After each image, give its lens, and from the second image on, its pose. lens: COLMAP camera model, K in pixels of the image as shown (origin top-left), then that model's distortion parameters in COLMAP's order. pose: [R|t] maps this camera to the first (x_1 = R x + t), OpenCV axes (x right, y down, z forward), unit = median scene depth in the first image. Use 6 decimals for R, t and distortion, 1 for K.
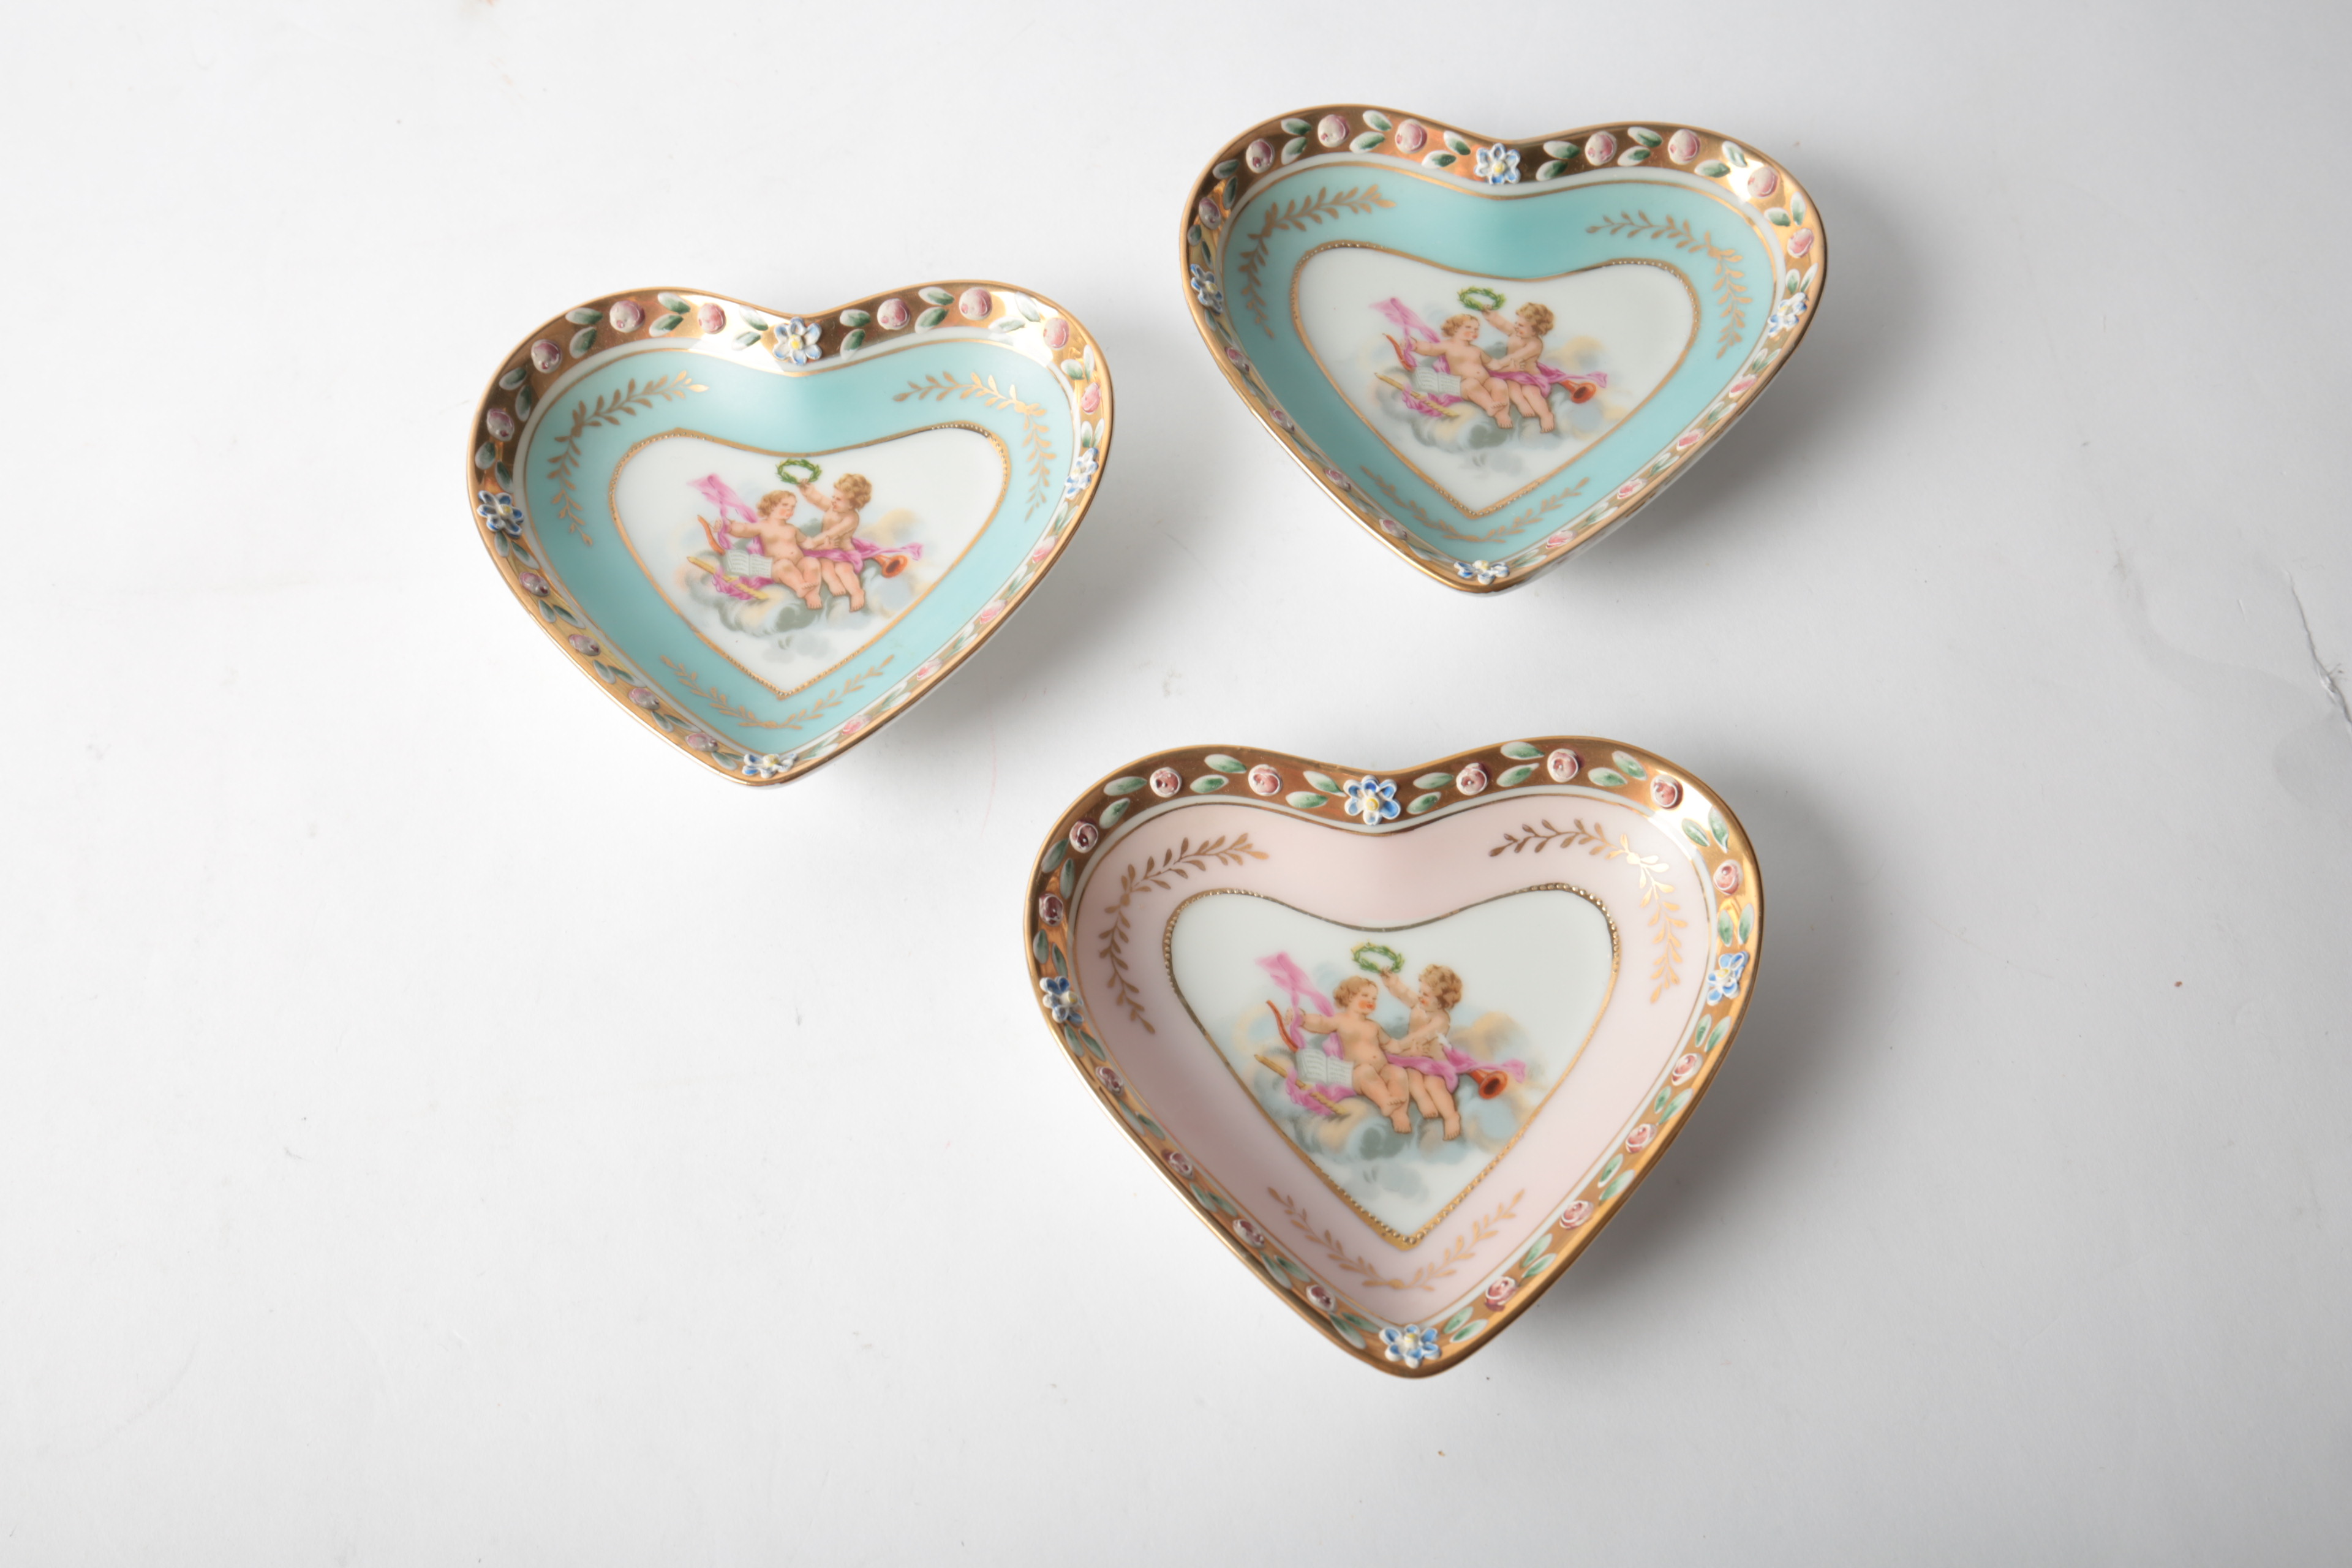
lens RADIAL K [[2149.0, 0, 1176.0], [0, 2149.0, 784.0], [0, 0, 1]] dist [0.024385, 0.000360]
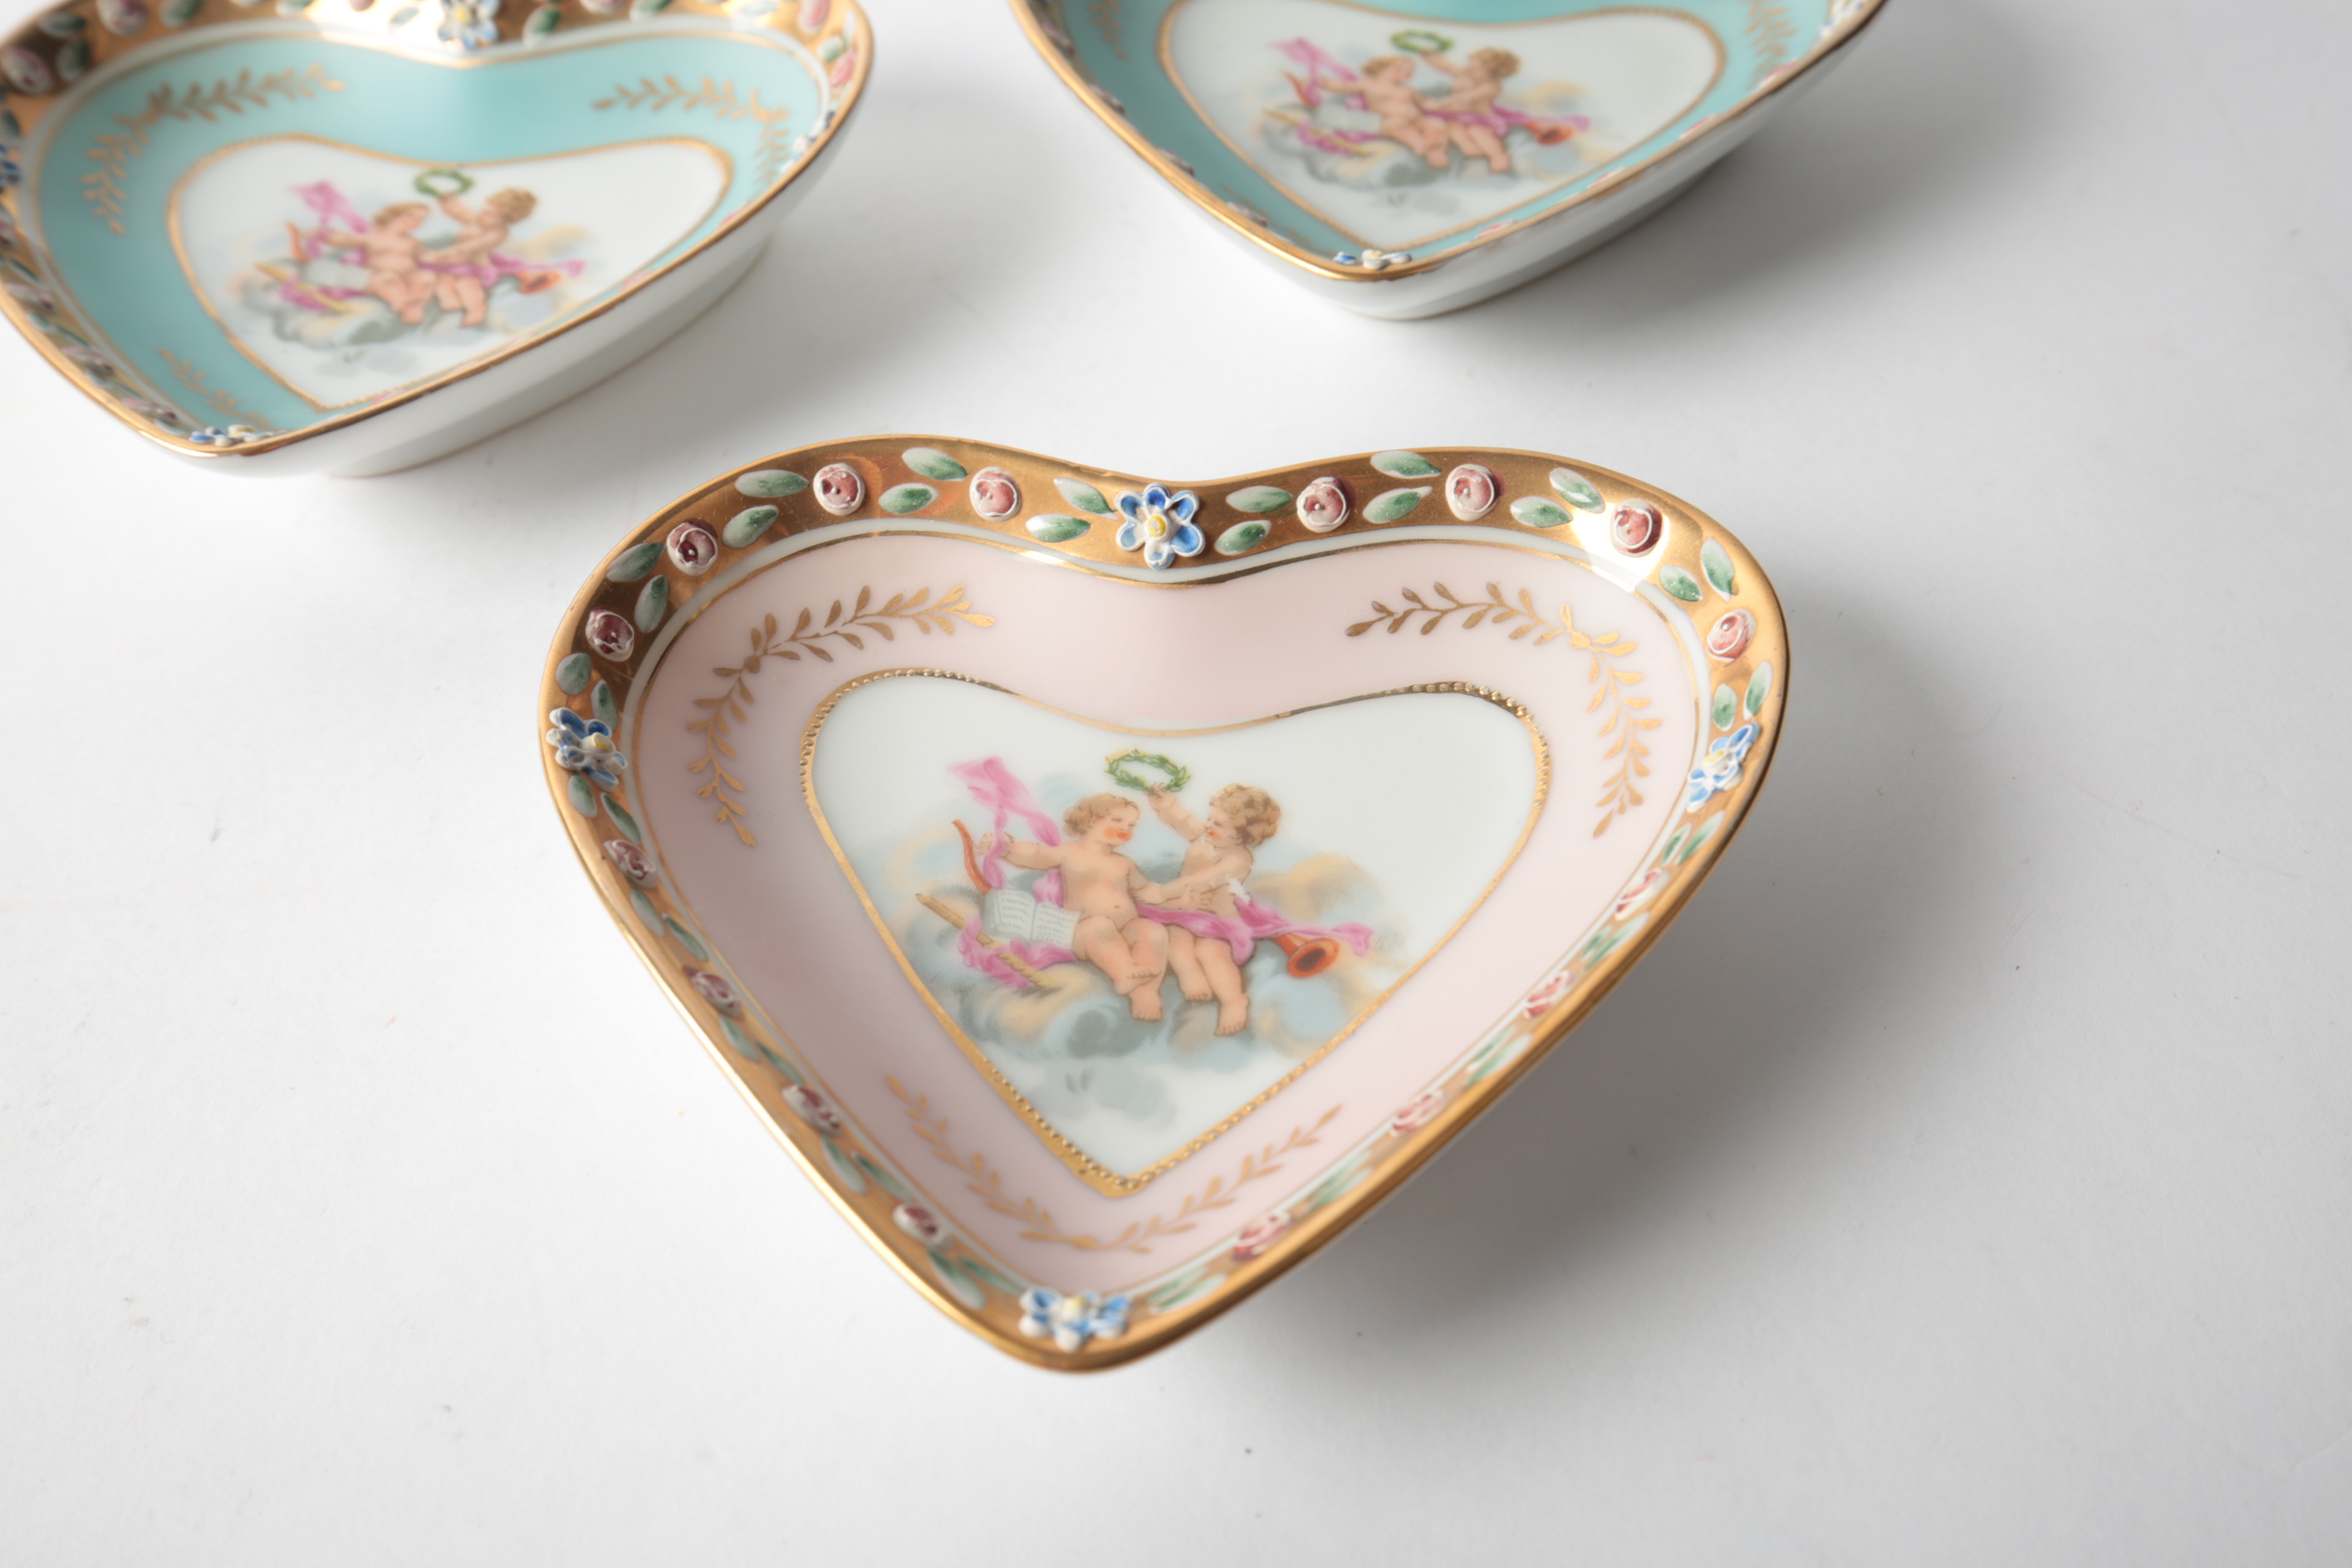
lens RADIAL K [[2149.0, 0, 1176.0], [0, 2149.0, 784.0], [0, 0, 1]] dist [0.024385, 0.000360]
pose [[0.996180, 0.066406, -0.056715, 0.136162], [-0.078583, 0.964928, -0.250479, 0.234553], [0.038092, 0.253979, 0.966459, 0.418965]]
